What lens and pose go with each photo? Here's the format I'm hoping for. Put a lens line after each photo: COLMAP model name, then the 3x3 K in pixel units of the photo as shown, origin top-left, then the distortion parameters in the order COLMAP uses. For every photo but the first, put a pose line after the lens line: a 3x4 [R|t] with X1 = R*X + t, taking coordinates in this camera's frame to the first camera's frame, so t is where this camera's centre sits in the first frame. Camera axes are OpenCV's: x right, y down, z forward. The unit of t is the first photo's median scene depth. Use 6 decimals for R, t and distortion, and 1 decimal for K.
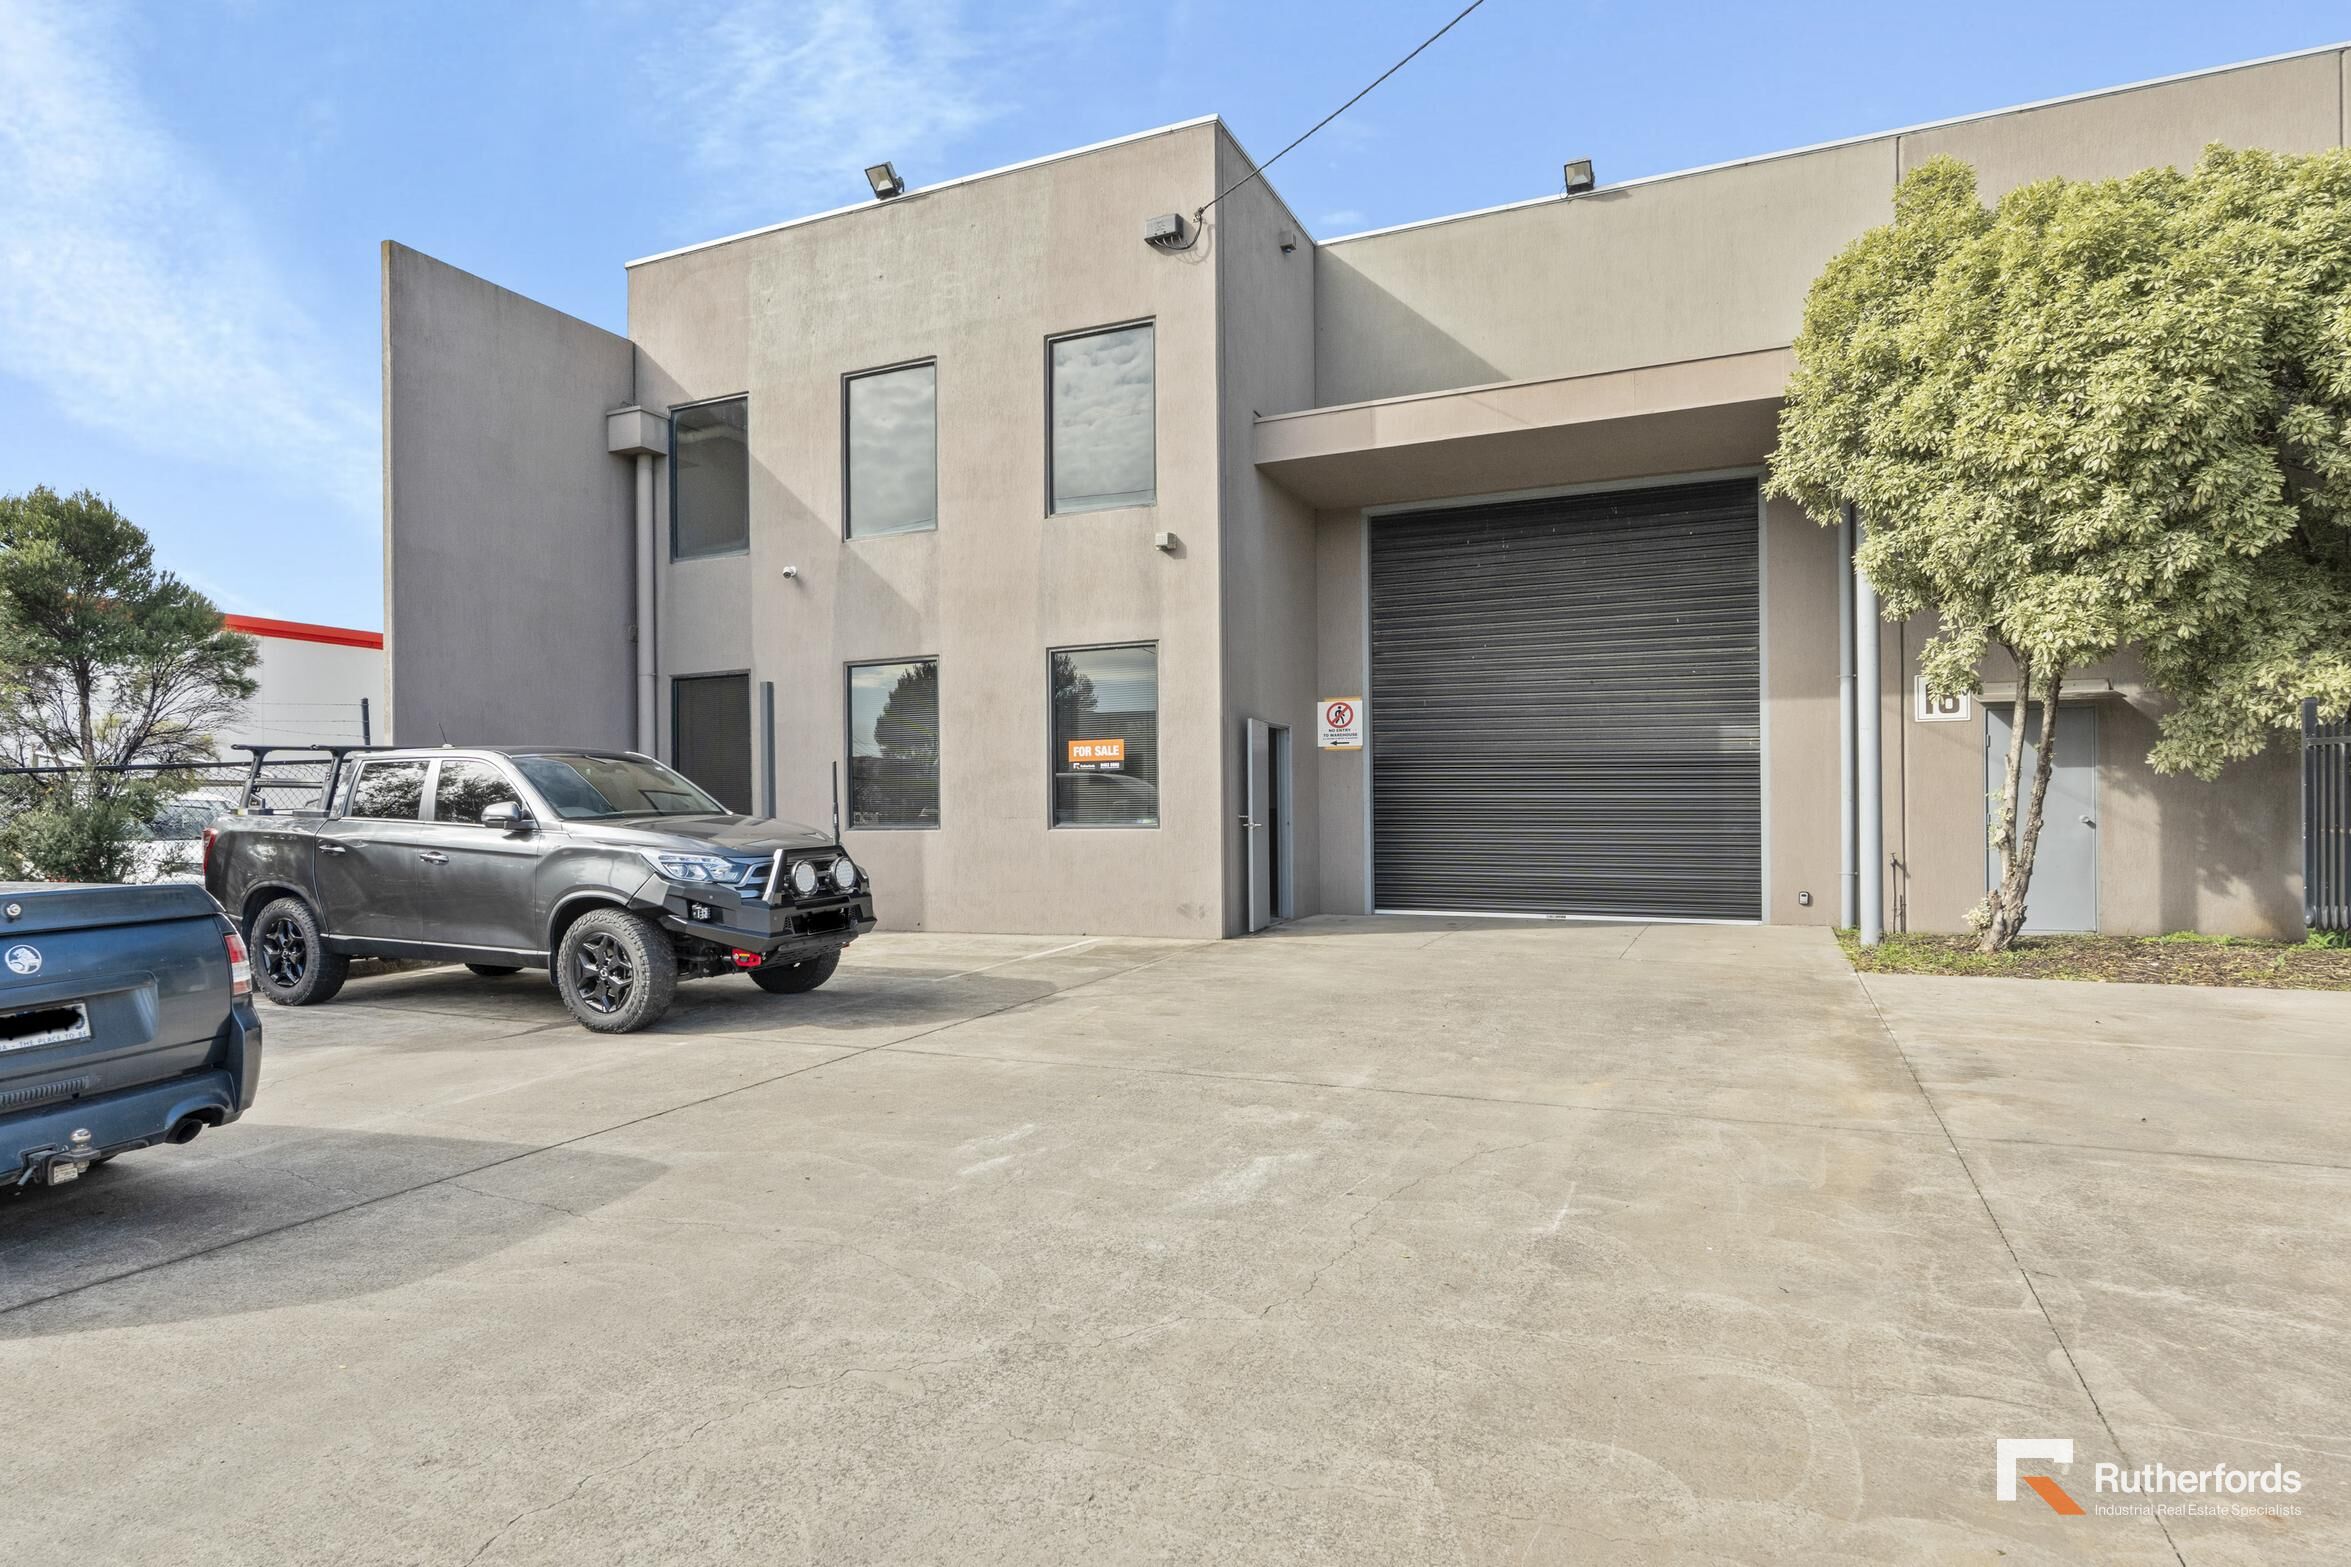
lens RADIAL K [[1280.0, 0, 1177.0], [0, 1280.0, 804.5], [0, 0, 1]] dist [-0.019446, -0.001819]
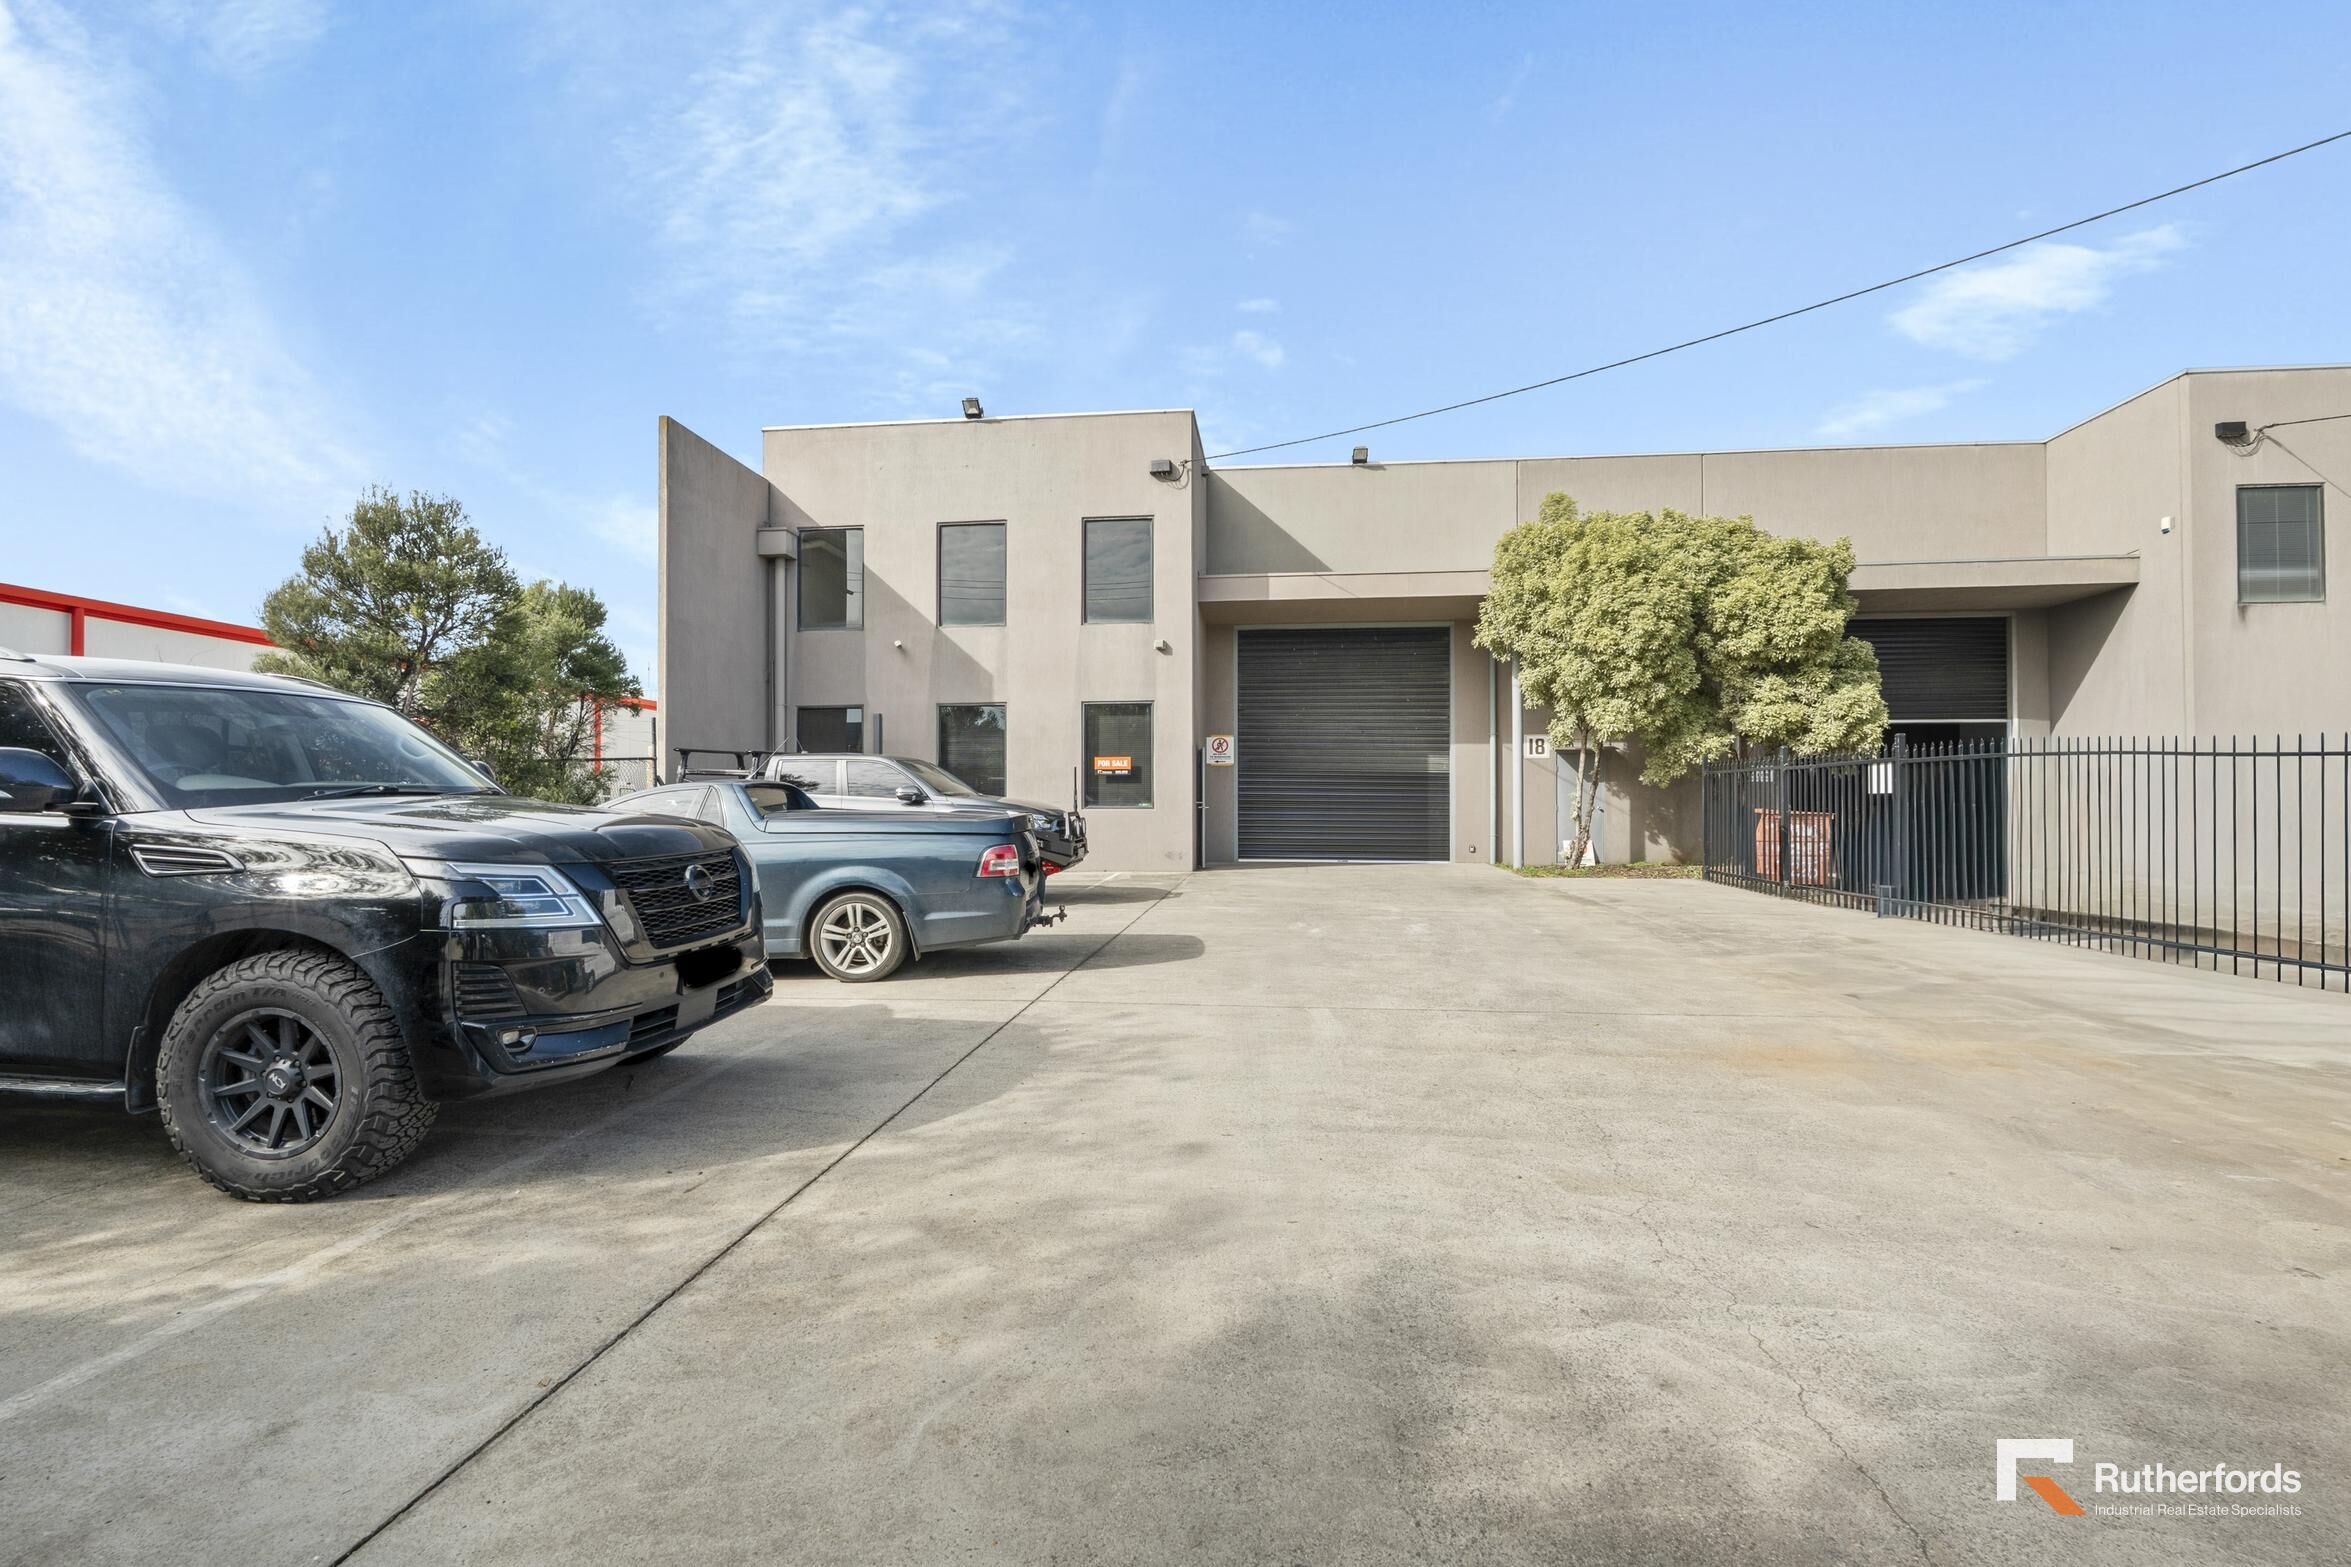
lens RADIAL K [[1047.2, 0, 1175.1], [0, 1047.2, 779.4], [0, 0, 1]] dist [-0.005866, 0.001211]
pose [[0.950576, 0.016872, 0.310034, -0.431700], [-0.009199, 0.999615, -0.026194, 0.015935], [-0.310357, 0.022047, 0.950364, -0.369834]]
